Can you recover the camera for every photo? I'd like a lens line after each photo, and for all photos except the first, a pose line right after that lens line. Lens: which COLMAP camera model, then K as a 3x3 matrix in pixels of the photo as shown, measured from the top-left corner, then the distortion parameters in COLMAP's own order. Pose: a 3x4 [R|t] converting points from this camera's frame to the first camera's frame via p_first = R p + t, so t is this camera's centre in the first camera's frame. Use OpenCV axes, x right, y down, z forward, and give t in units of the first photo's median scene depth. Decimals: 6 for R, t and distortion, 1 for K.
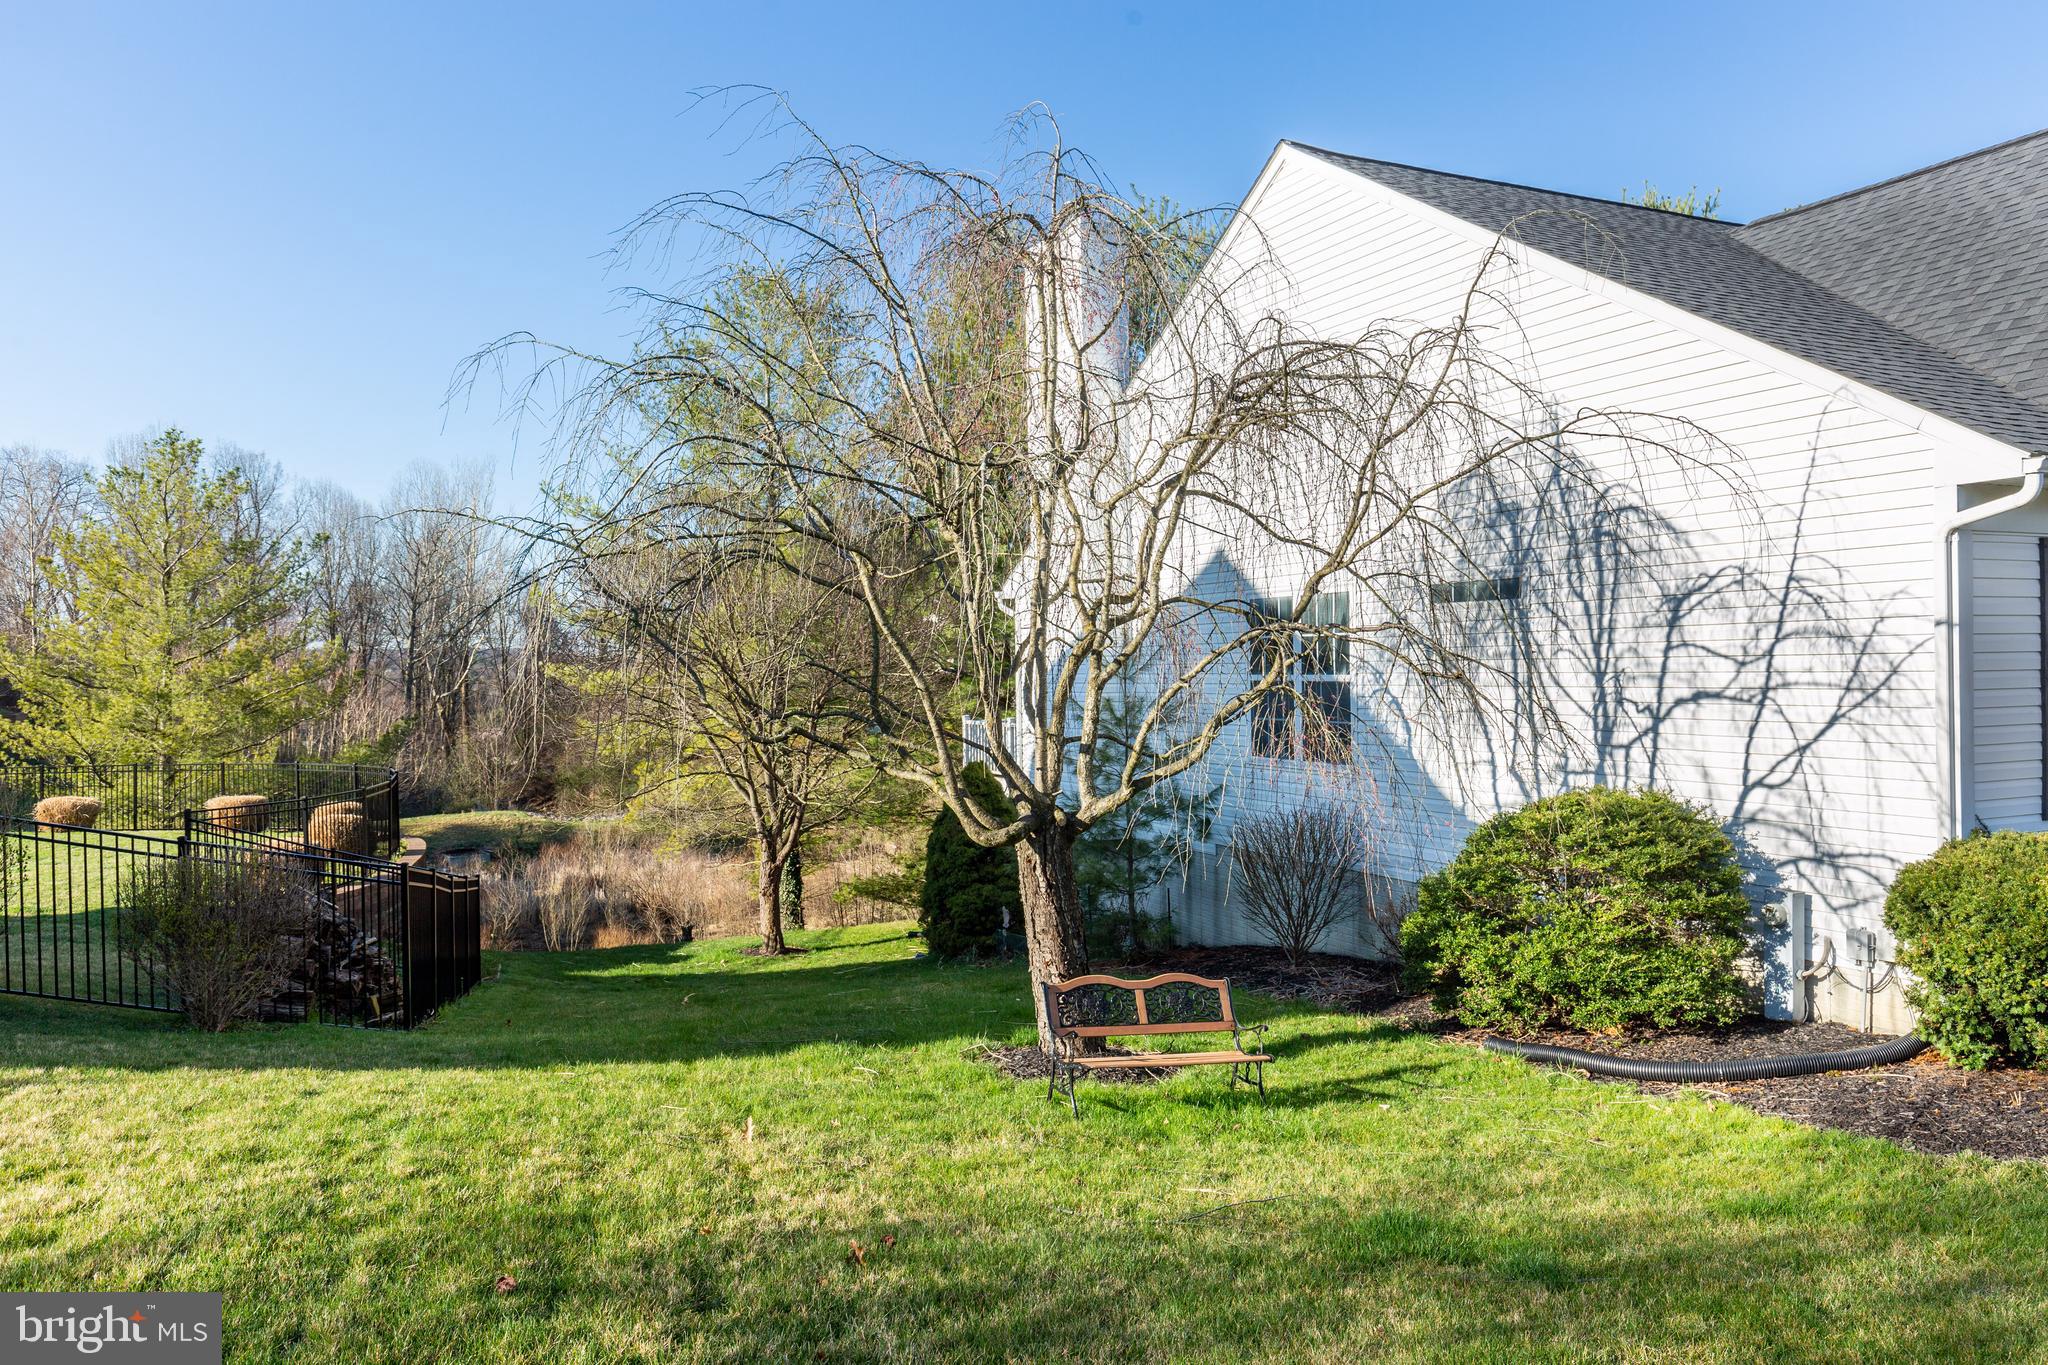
lens RADIAL K [[1402.1, 0, 1024.0], [0, 1402.1, 682.5], [0, 0, 1]] dist [0.004355, -0.003240]
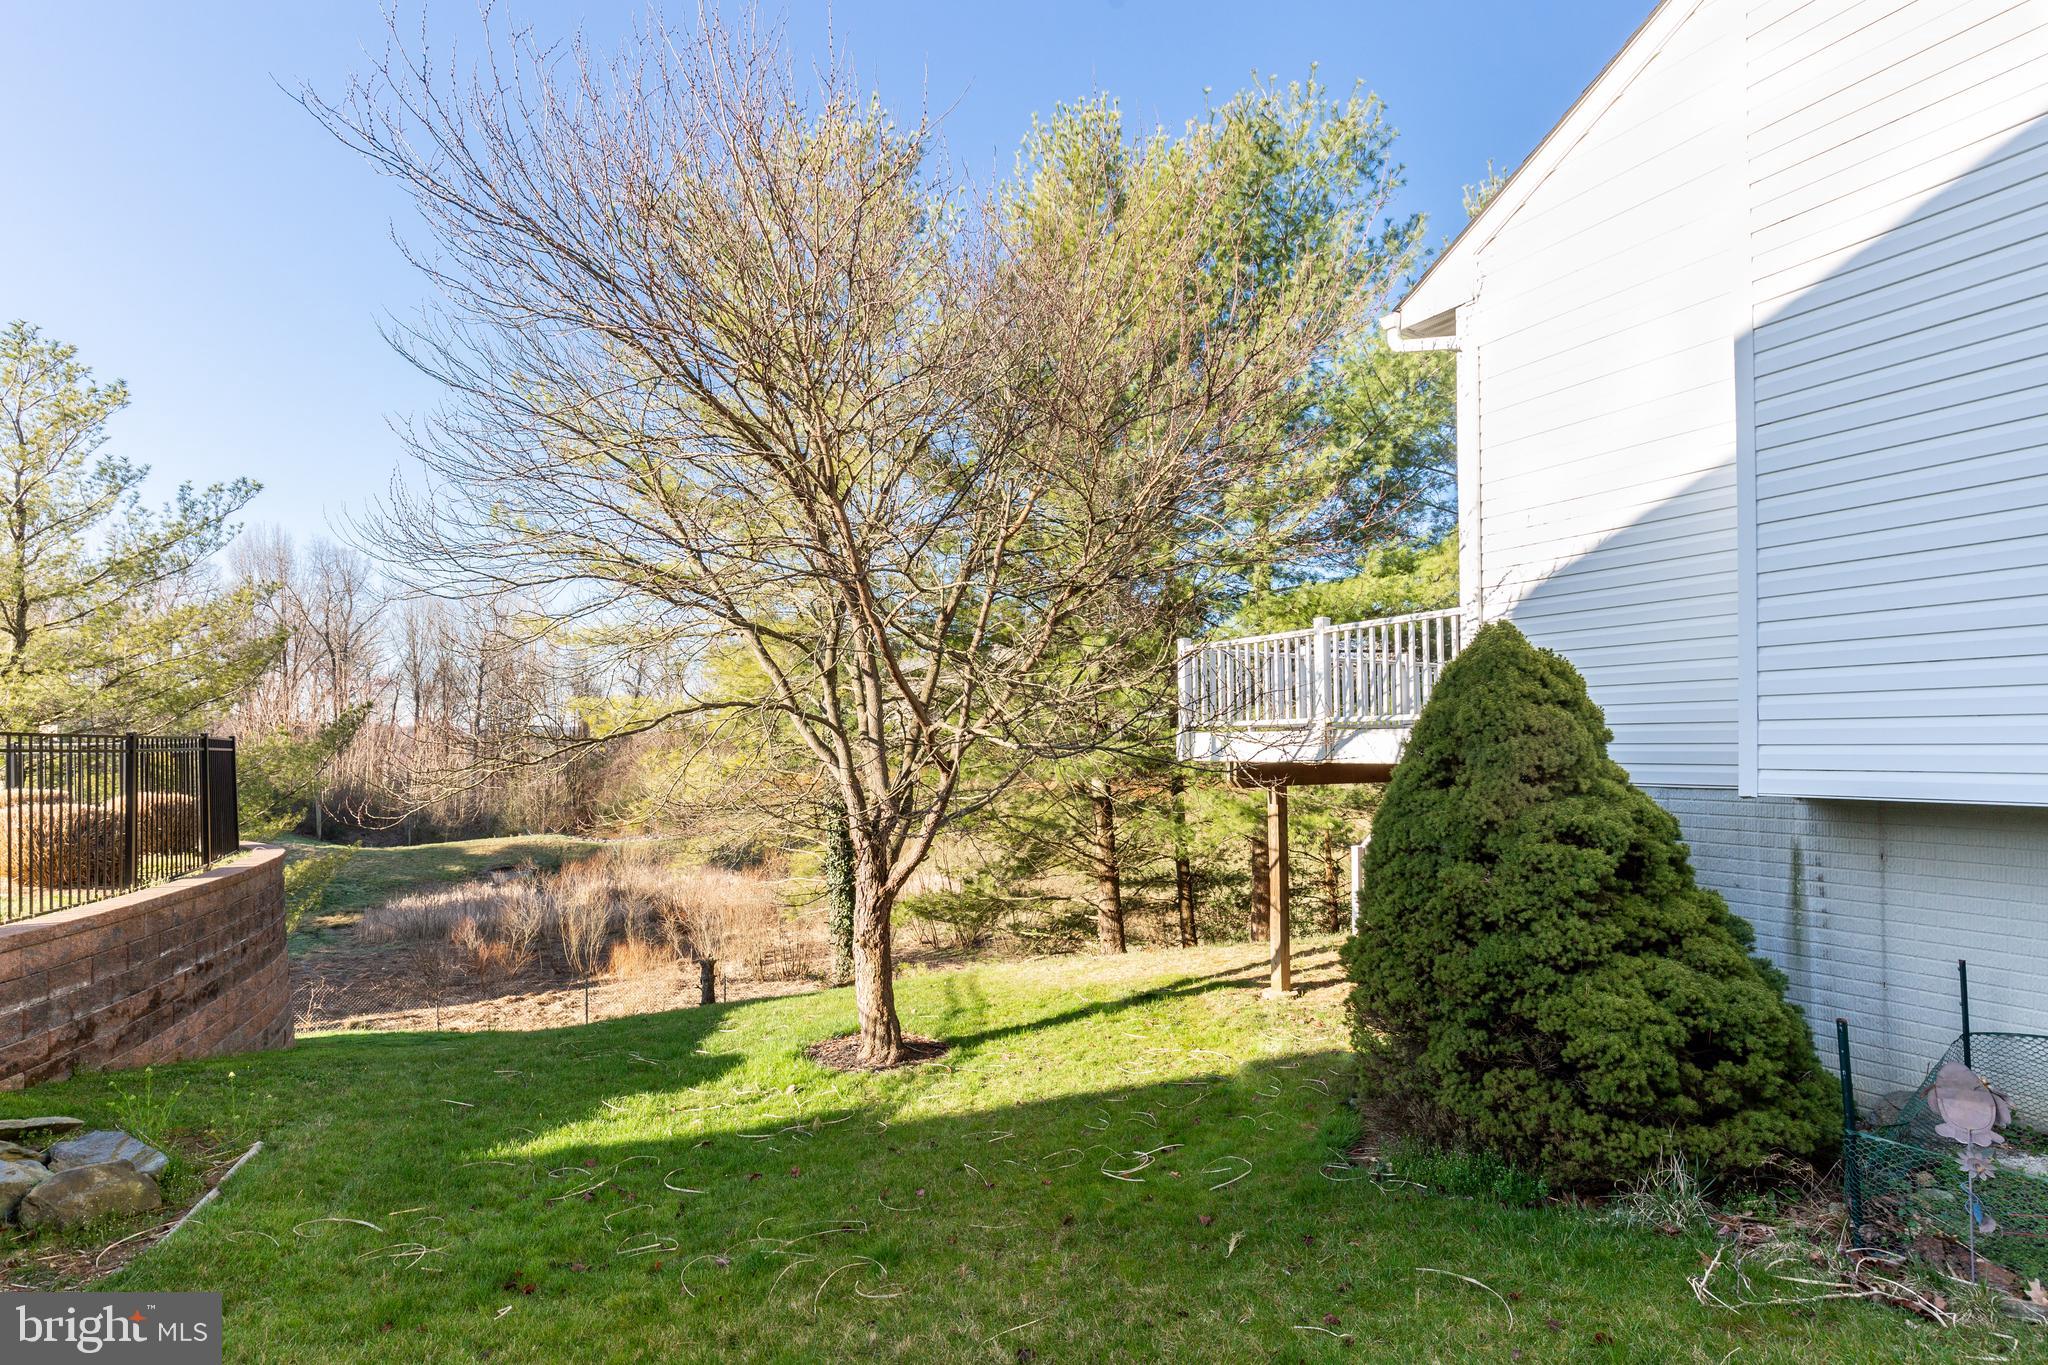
lens RADIAL K [[938.5, 0, 1024.0], [0, 938.5, 682.5], [0, 0, 1]] dist [-0.000375, -0.000275]
pose [[0.995983, 0.007158, 0.089255, -0.068377], [-0.000760, 0.997440, -0.071504, 0.033519], [-0.089538, 0.071149, 0.993439, 0.273083]]
